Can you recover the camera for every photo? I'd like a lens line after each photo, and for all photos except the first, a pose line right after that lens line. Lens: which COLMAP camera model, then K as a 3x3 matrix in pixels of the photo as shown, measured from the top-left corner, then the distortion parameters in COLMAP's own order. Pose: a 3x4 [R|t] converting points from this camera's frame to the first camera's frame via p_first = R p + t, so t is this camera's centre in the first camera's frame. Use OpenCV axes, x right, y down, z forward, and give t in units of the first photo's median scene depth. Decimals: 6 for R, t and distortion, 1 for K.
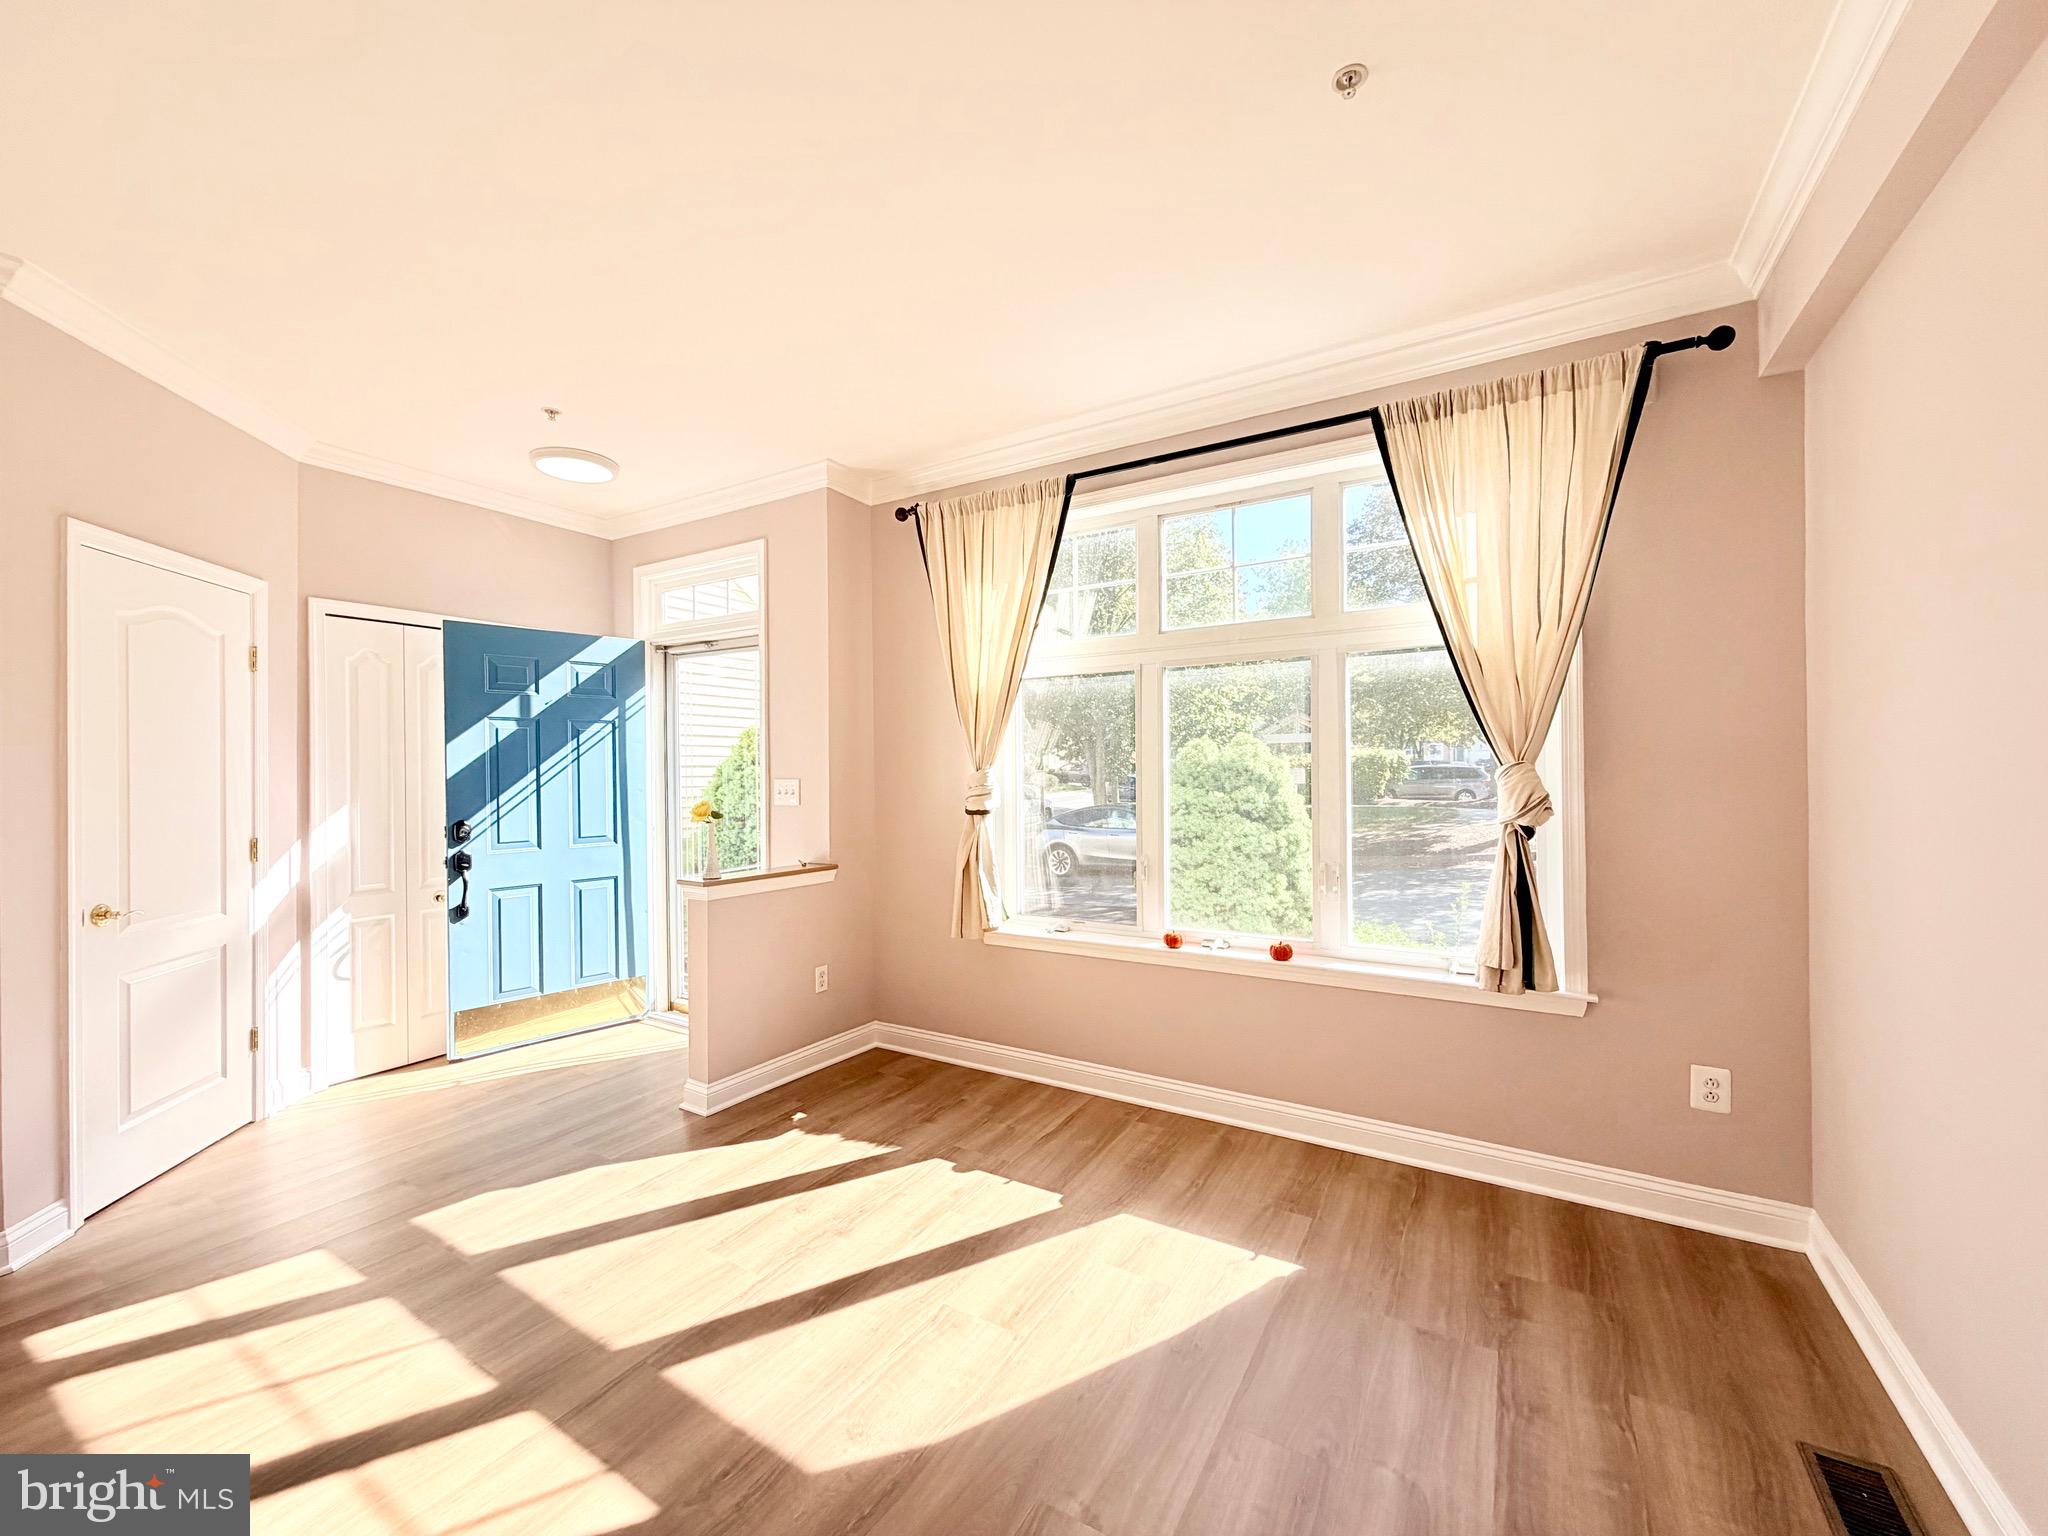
lens RADIAL K [[815.2, 0, 1027.2], [0, 815.2, 772.3], [0, 0, 1]] dist [-0.000716, 0.000743]
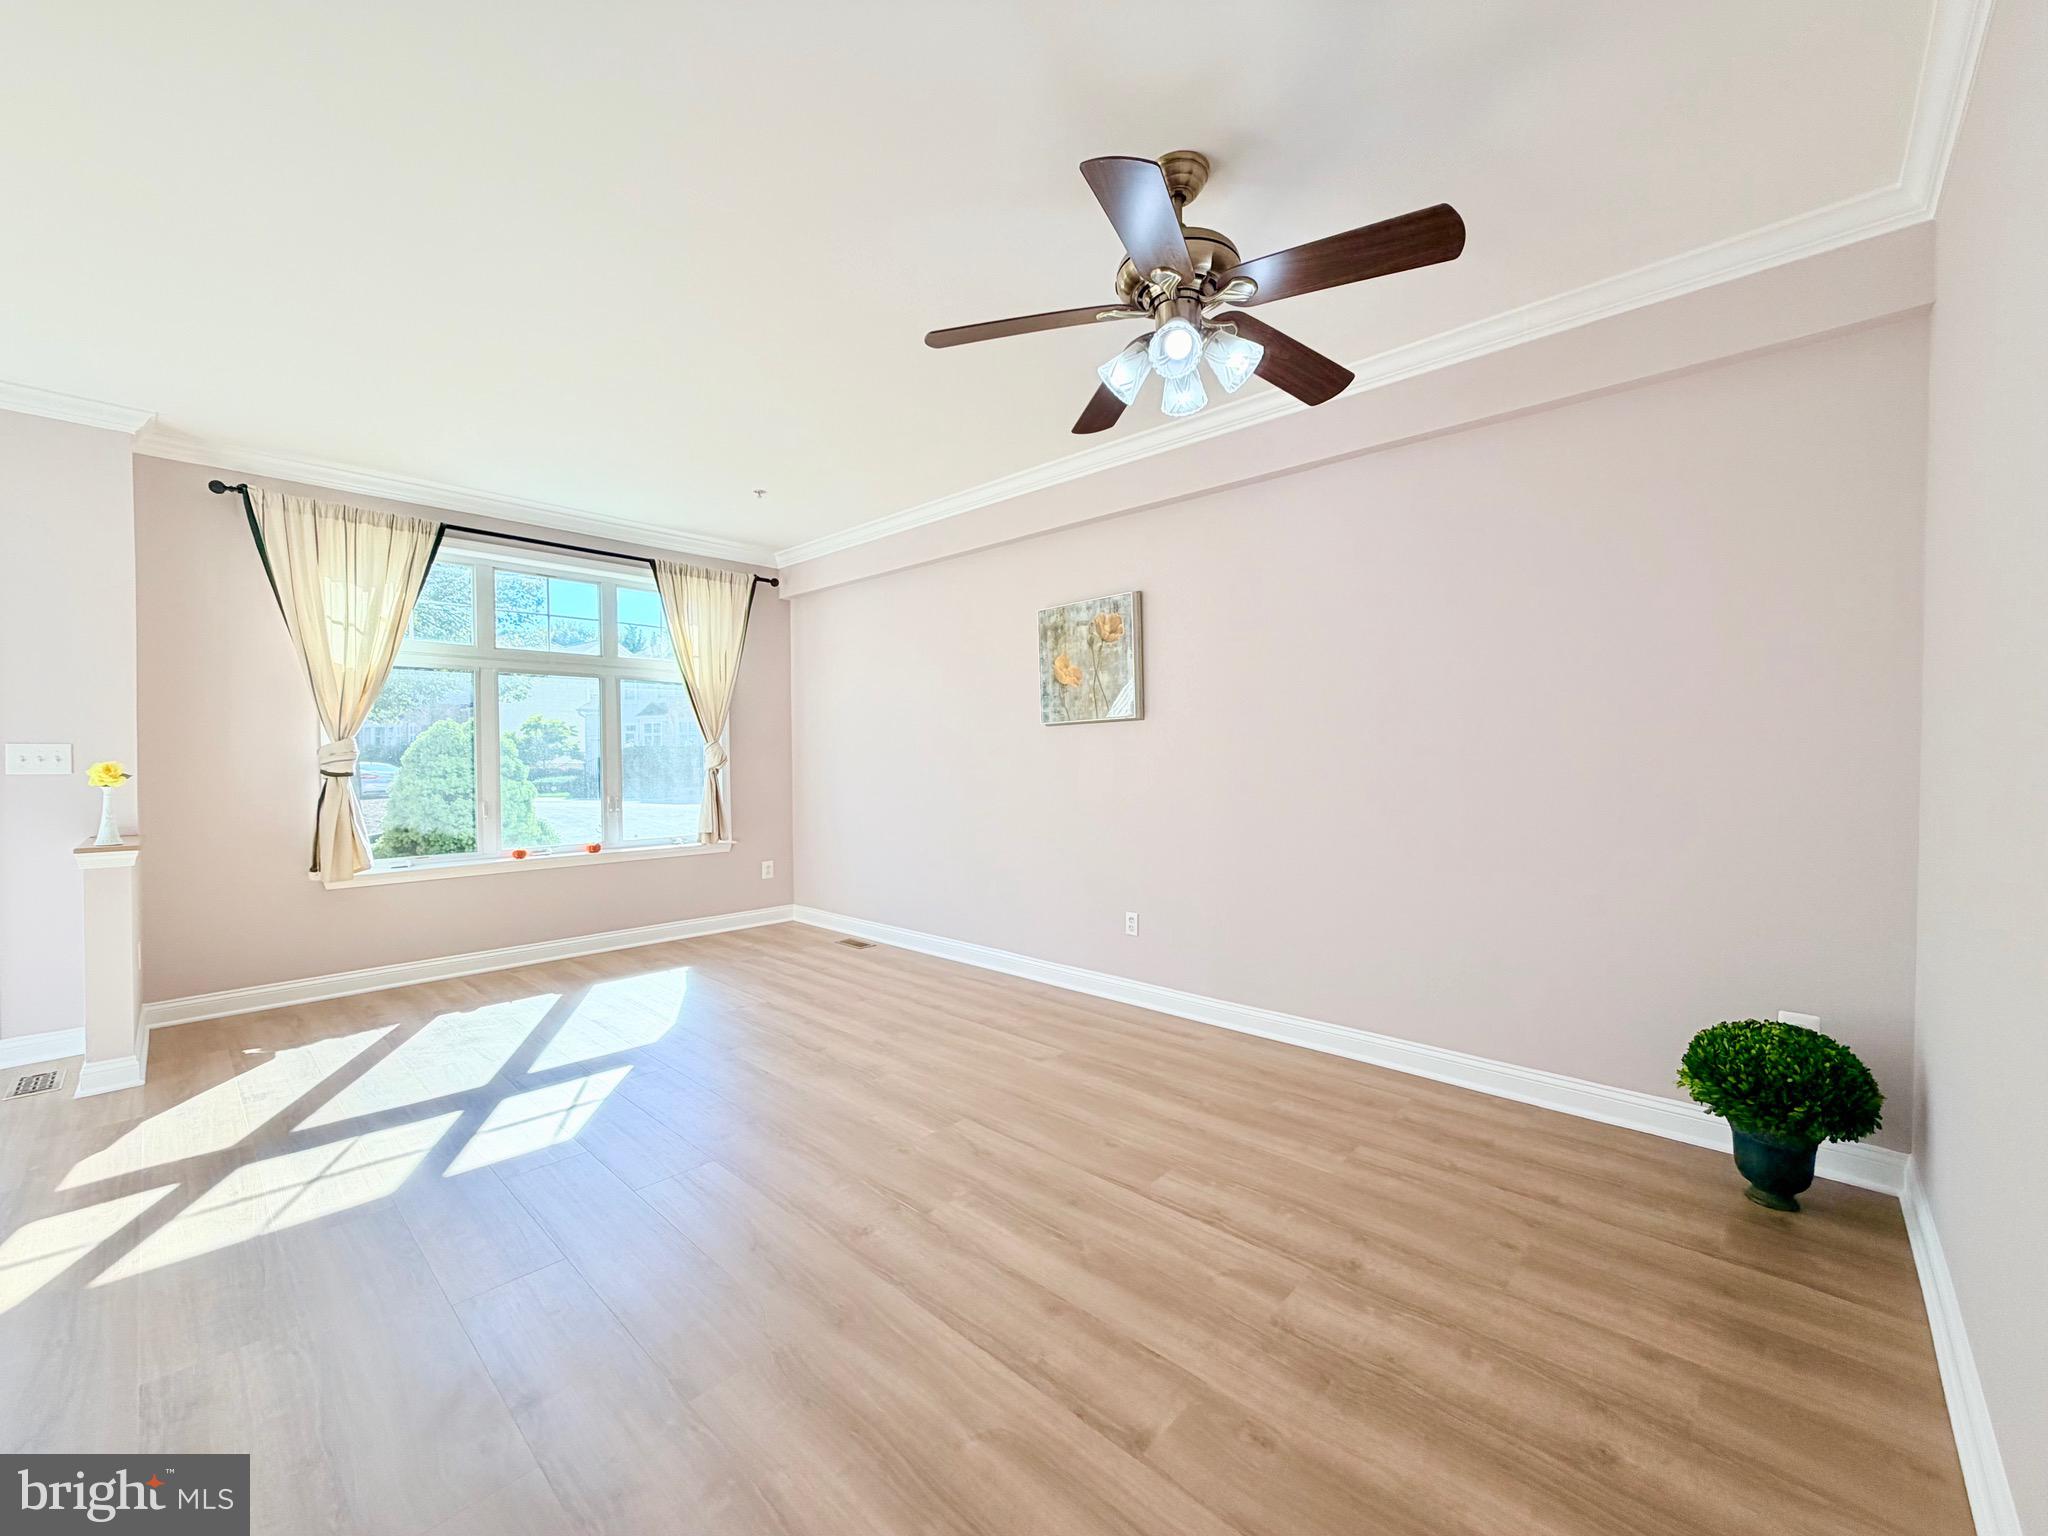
lens RADIAL K [[815.2, 0, 1013.9], [0, 815.2, 766.7], [0, 0, 1]] dist [-0.000716, 0.000743]
pose [[0.216486, -0.004844, 0.976274, -1.376892], [0.005838, 0.999976, 0.003667, 0.054088], [-0.976268, 0.004906, 0.216510, -0.289392]]
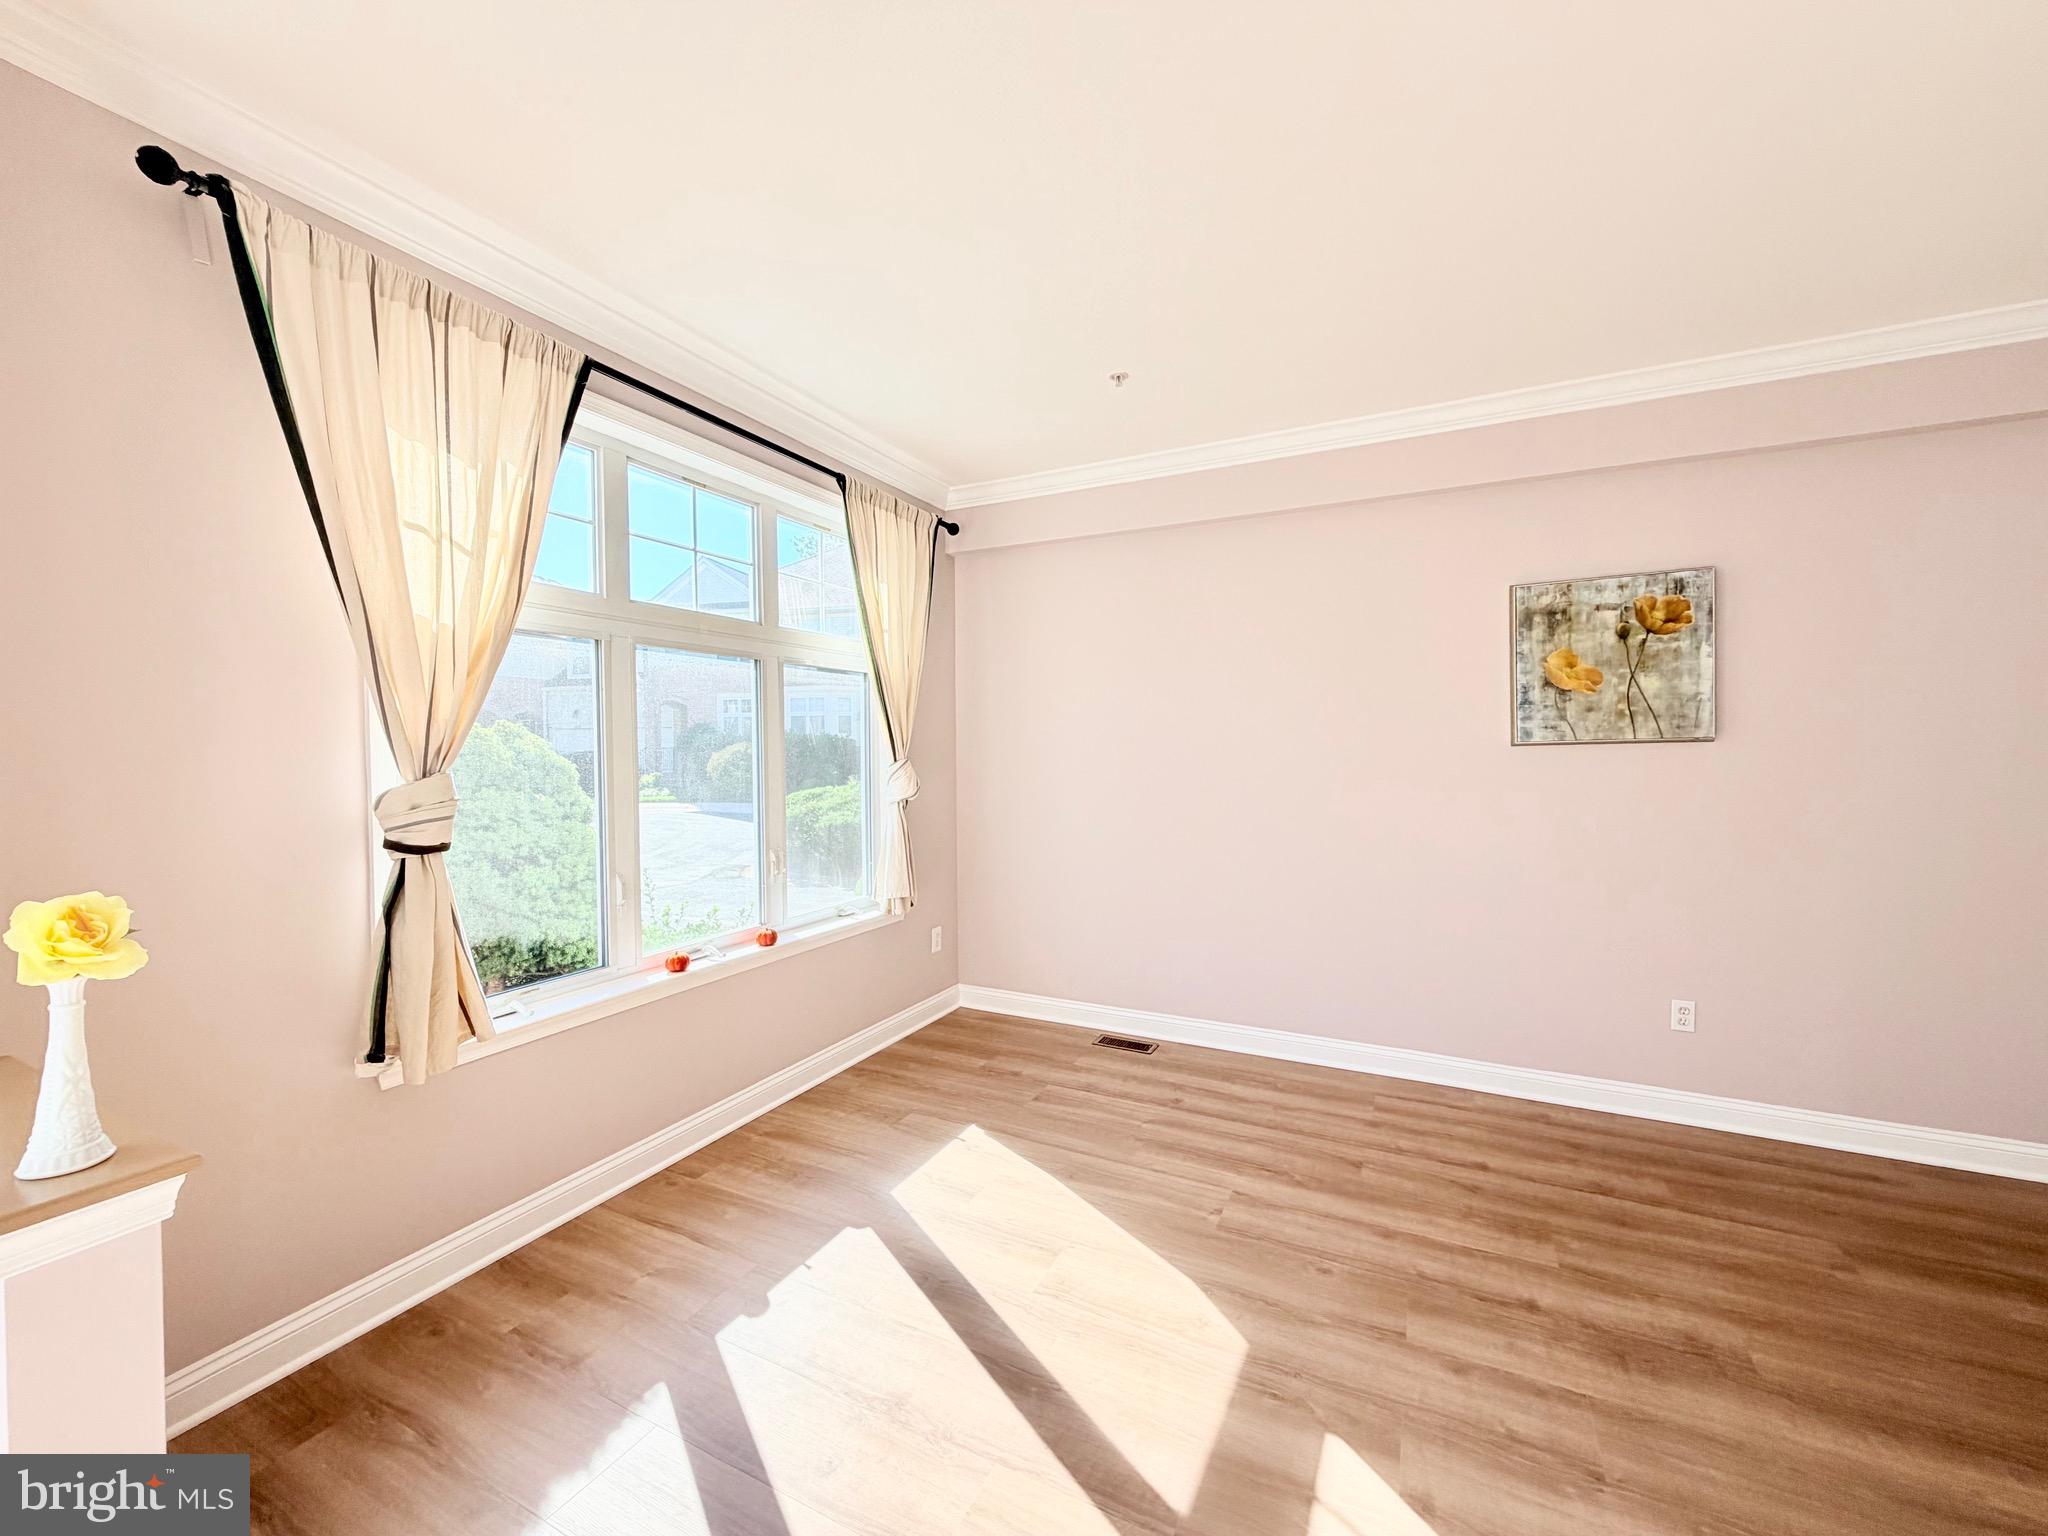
lens RADIAL K [[815.2, 0, 1010.6], [0, 815.2, 769.3], [0, 0, 1]] dist [-0.000716, 0.000743]
pose [[-0.064693, -0.015929, 0.997778, -0.887070], [0.007847, 0.999834, 0.016470, -0.015877], [-0.997874, 0.008895, -0.064557, 0.870191]]
